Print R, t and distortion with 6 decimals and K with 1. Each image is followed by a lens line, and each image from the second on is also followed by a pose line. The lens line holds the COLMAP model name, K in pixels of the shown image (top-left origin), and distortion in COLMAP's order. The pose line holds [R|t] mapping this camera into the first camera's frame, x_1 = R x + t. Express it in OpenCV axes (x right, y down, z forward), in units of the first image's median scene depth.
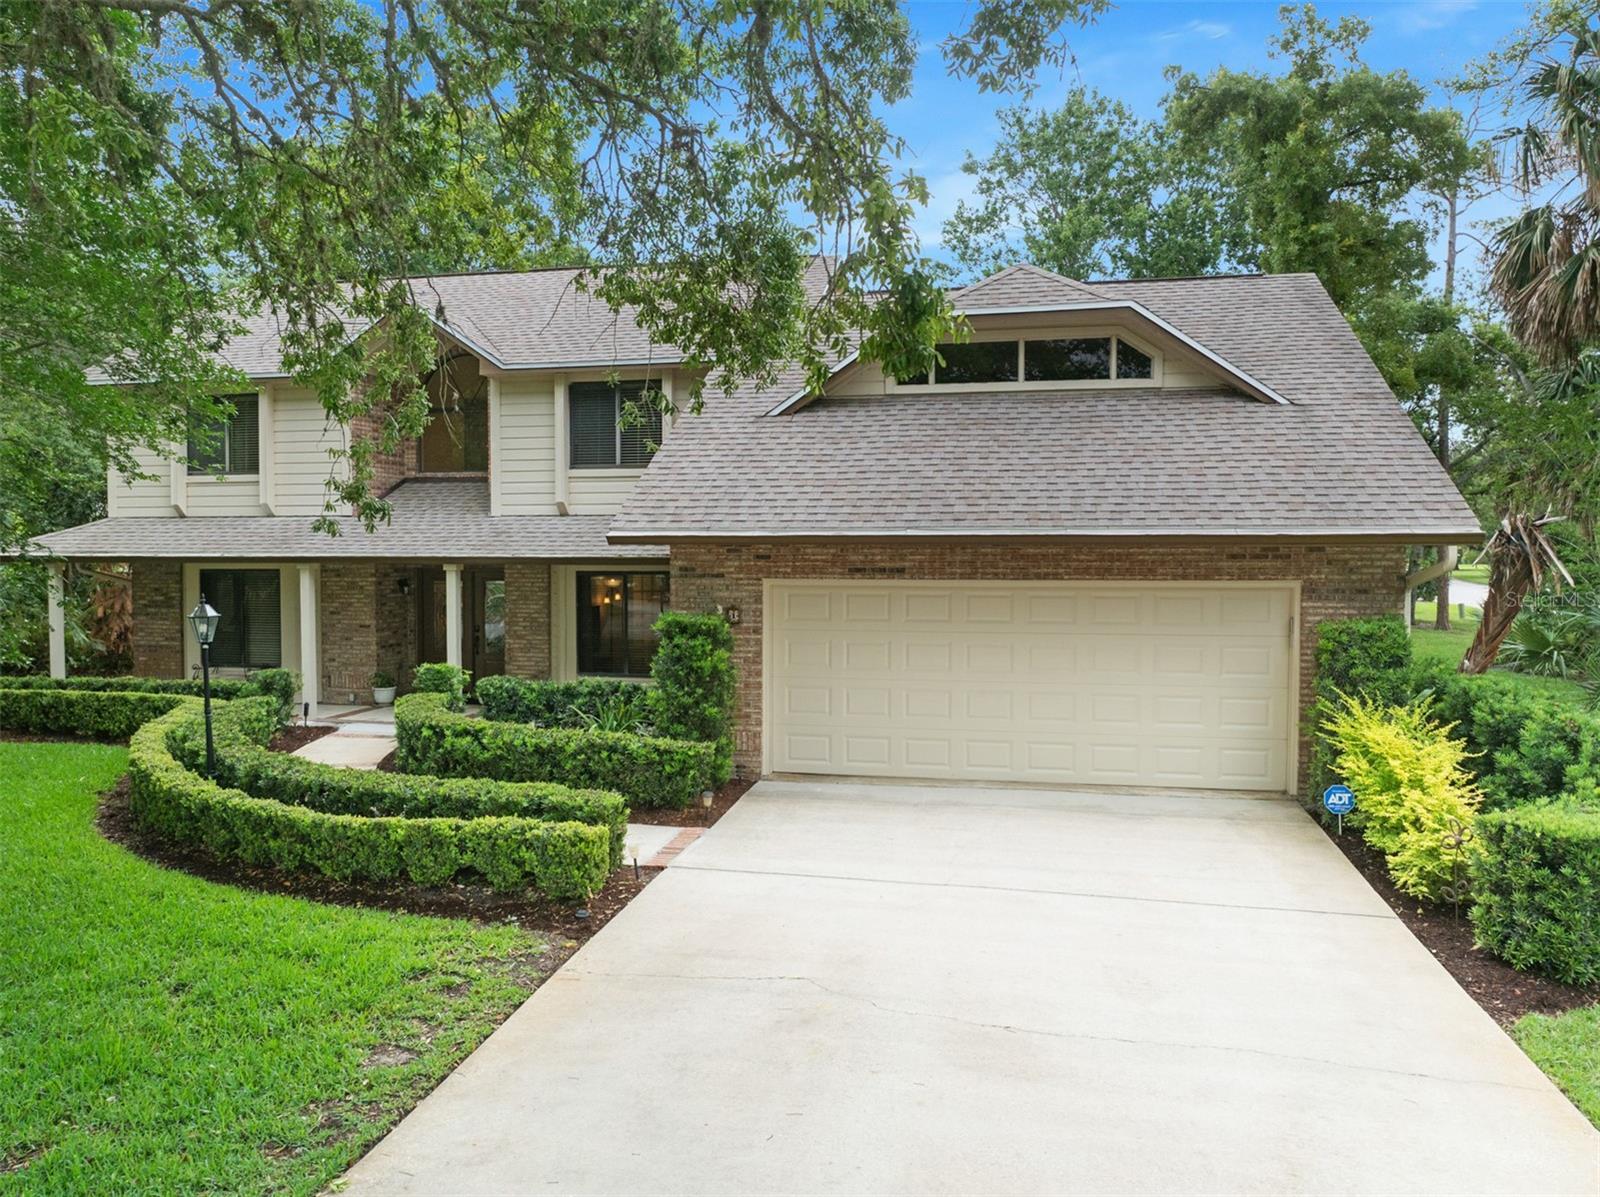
lens RADIAL K [[1130.4, 0, 807.9], [0, 1130.4, 592.9], [0, 0, 1]] dist [-0.028695, -0.005245]
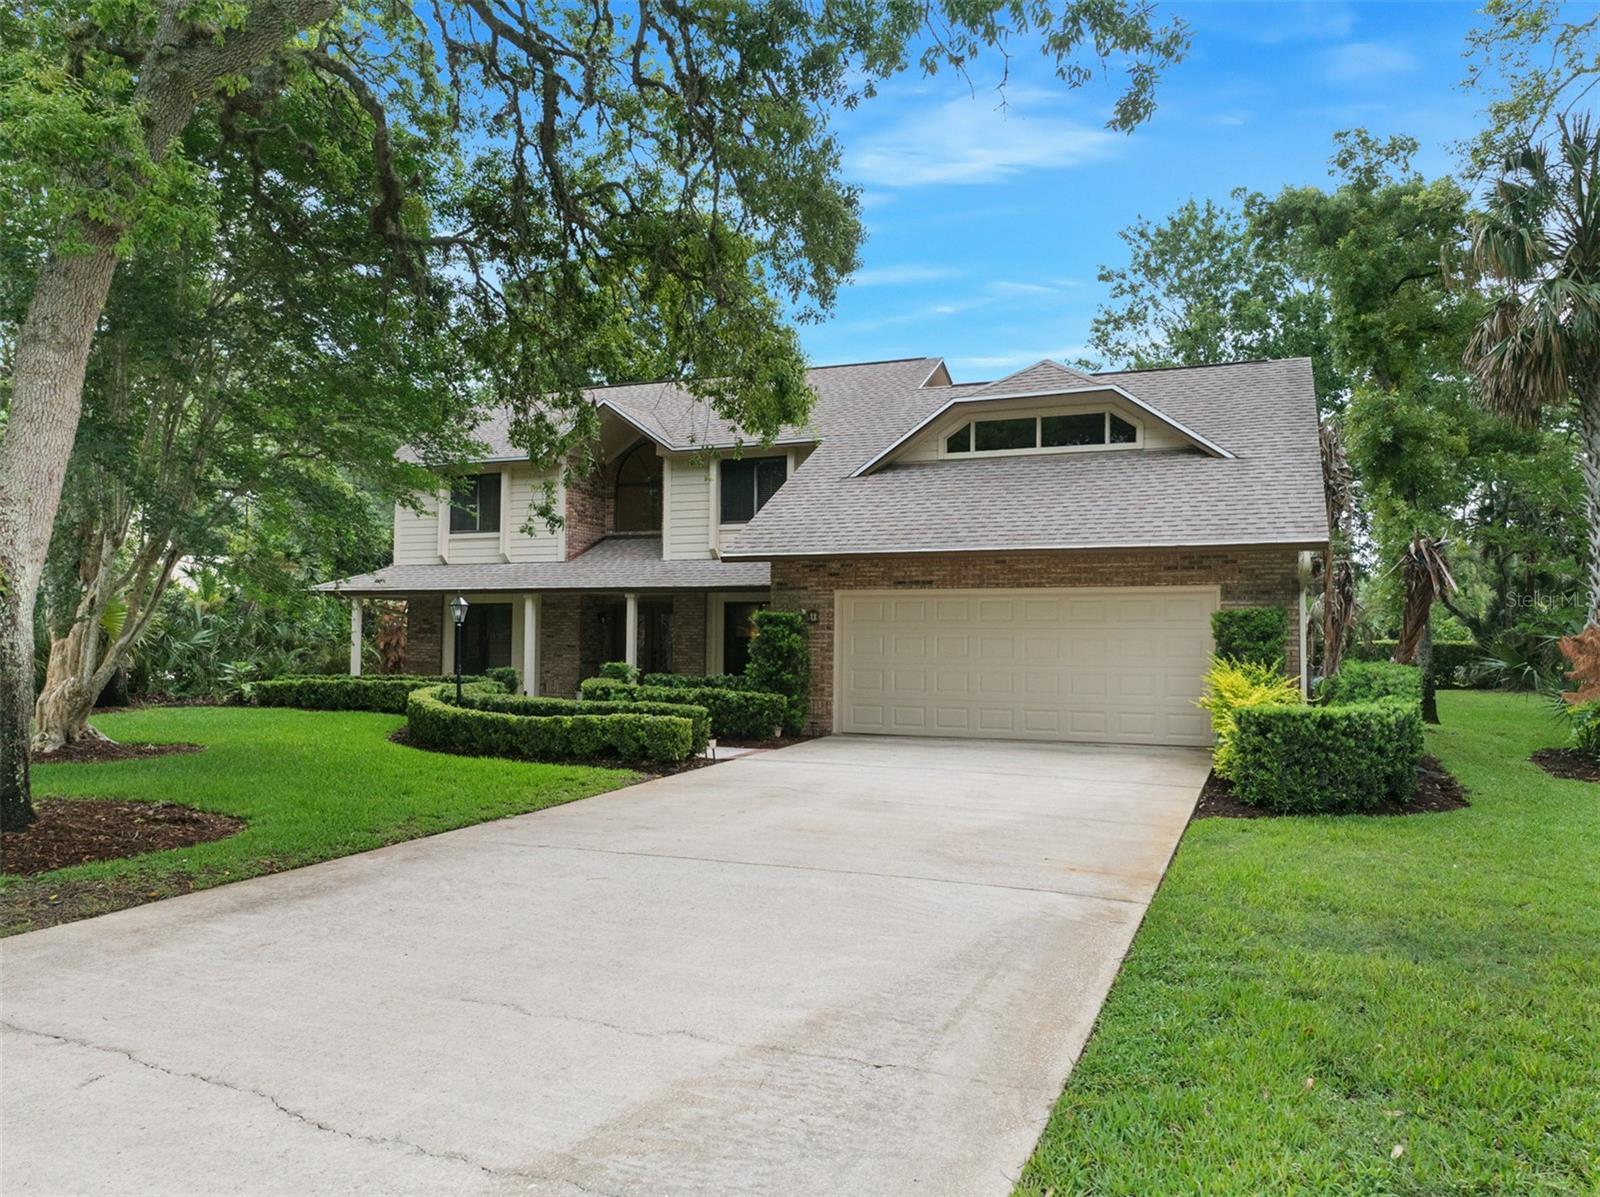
lens RADIAL K [[1129.8, 0, 819.4], [0, 1129.8, 603.5], [0, 0, 1]] dist [-0.002826, -0.063413]
pose [[0.983149, 0.001609, -0.182801, 0.196845], [-0.015495, 0.997096, -0.074558, 0.107960], [0.182151, 0.076134, 0.980319, -0.366467]]
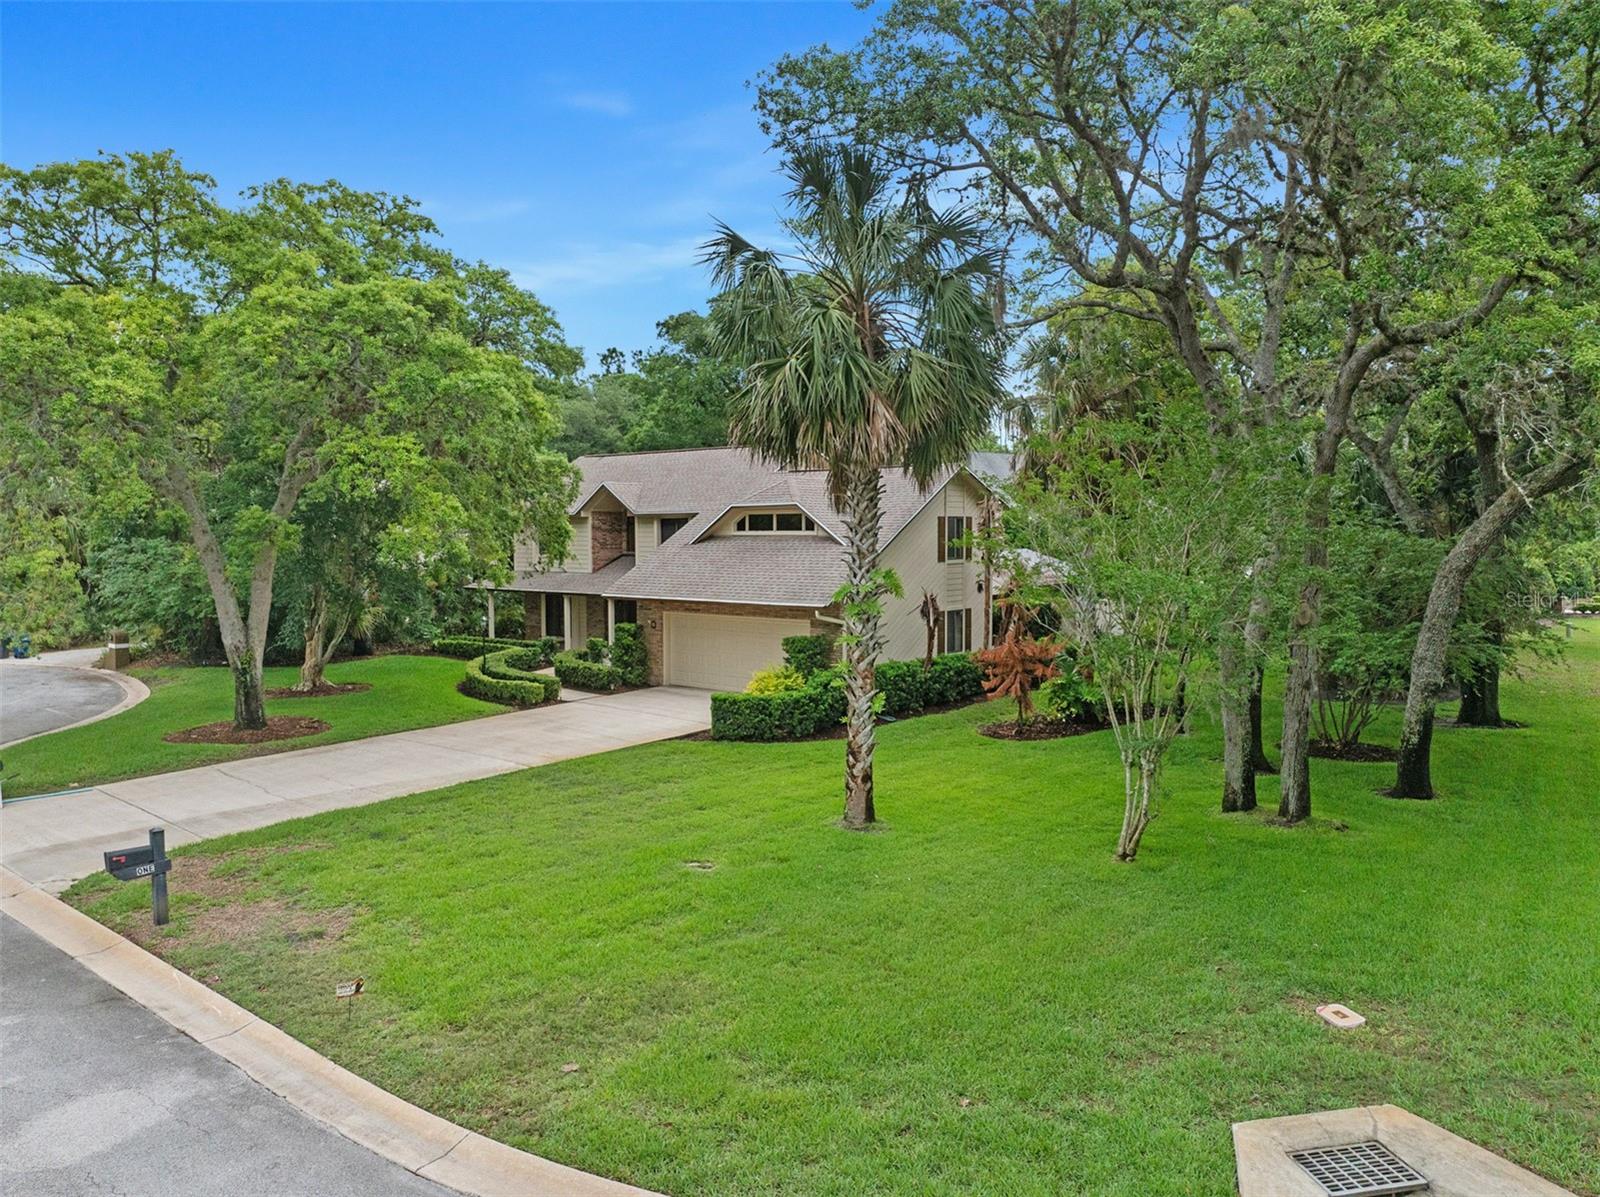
lens RADIAL K [[1129.8, 0, 819.4], [0, 1129.8, 603.5], [0, 0, 1]] dist [-0.002826, -0.063413]
pose [[0.890668, 0.027916, -0.453796, 1.507820], [-0.015916, 0.999416, 0.030243, -0.118012], [0.454375, -0.019714, 0.890592, -1.214129]]
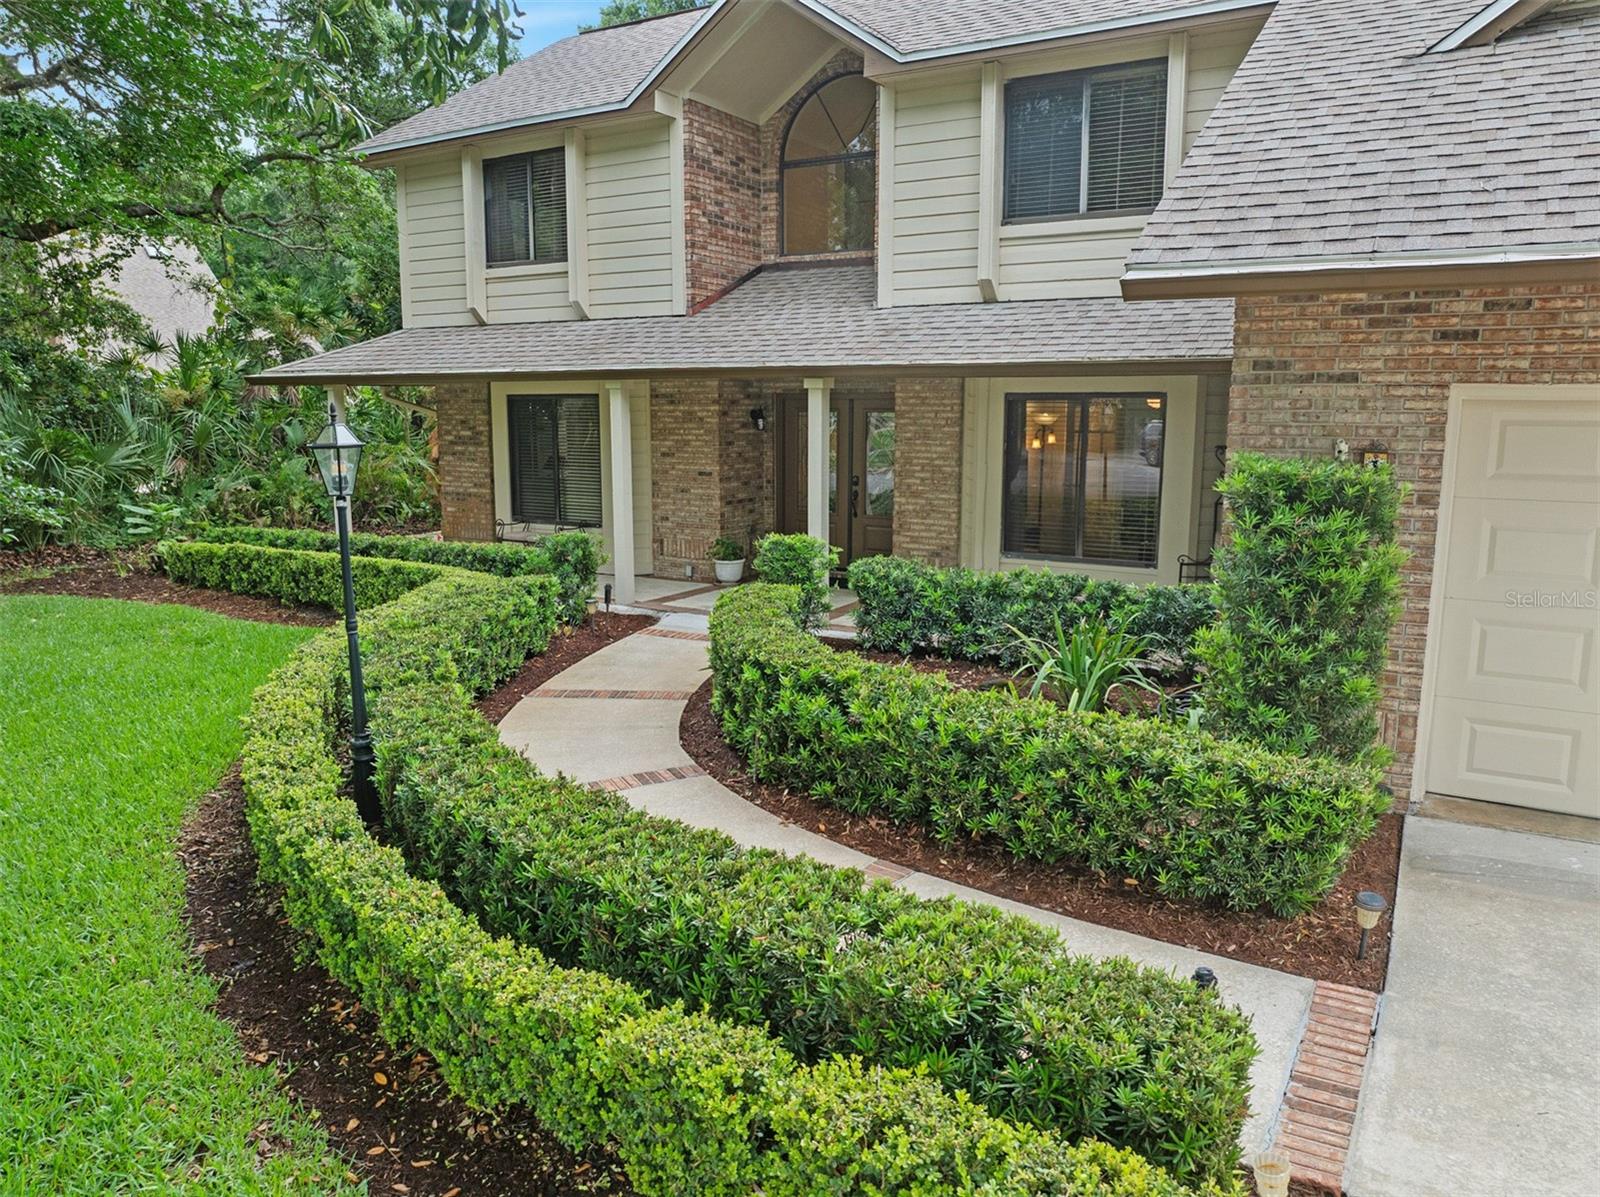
lens RADIAL K [[1130.4, 0, 807.9], [0, 1130.4, 592.9], [0, 0, 1]] dist [-0.028695, -0.005245]
pose [[0.944081, 0.055272, -0.325048, -0.133695], [-0.013327, 0.991440, 0.129878, 0.015370], [0.329445, -0.118283, 0.936736, 0.486885]]
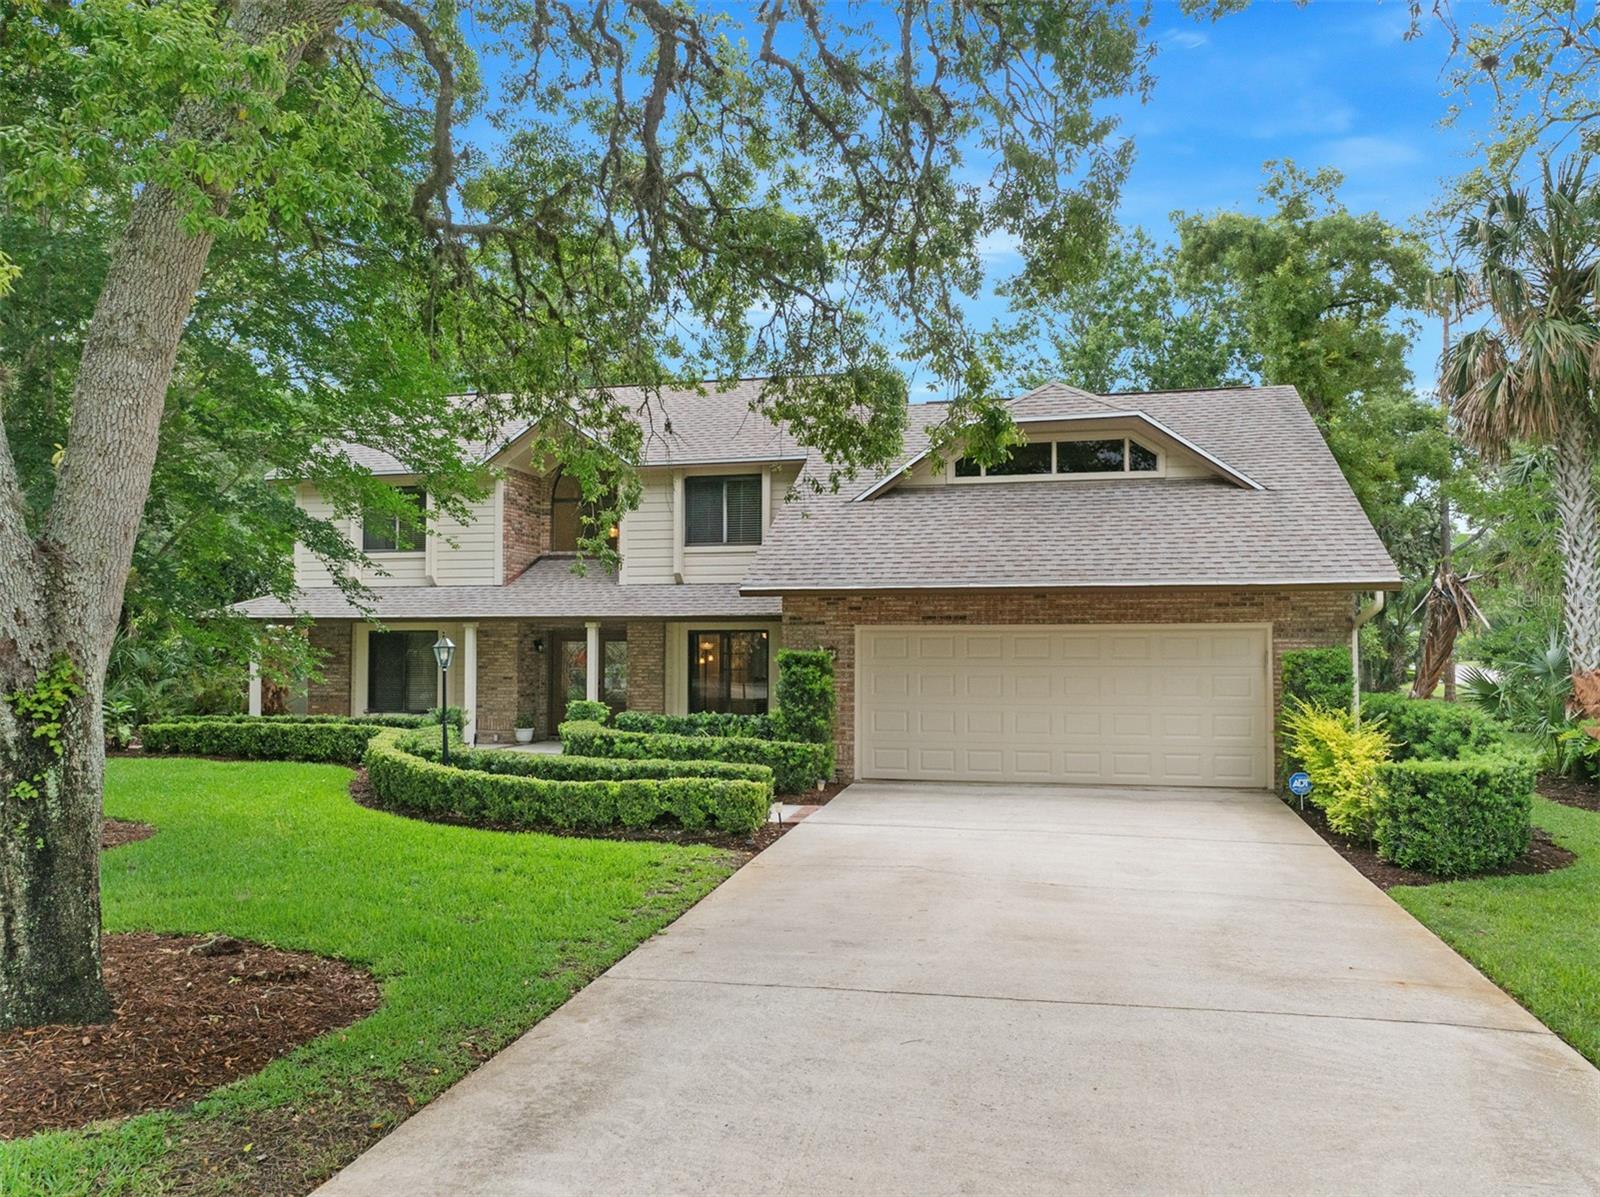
lens RADIAL K [[1129.8, 0, 819.4], [0, 1129.8, 603.5], [0, 0, 1]] dist [-0.002826, -0.063413]
pose [[0.999802, -0.001265, -0.019864, -0.054996], [-0.000249, 0.997107, -0.076015, 0.060789], [0.019903, 0.076005, 0.996909, -0.288322]]
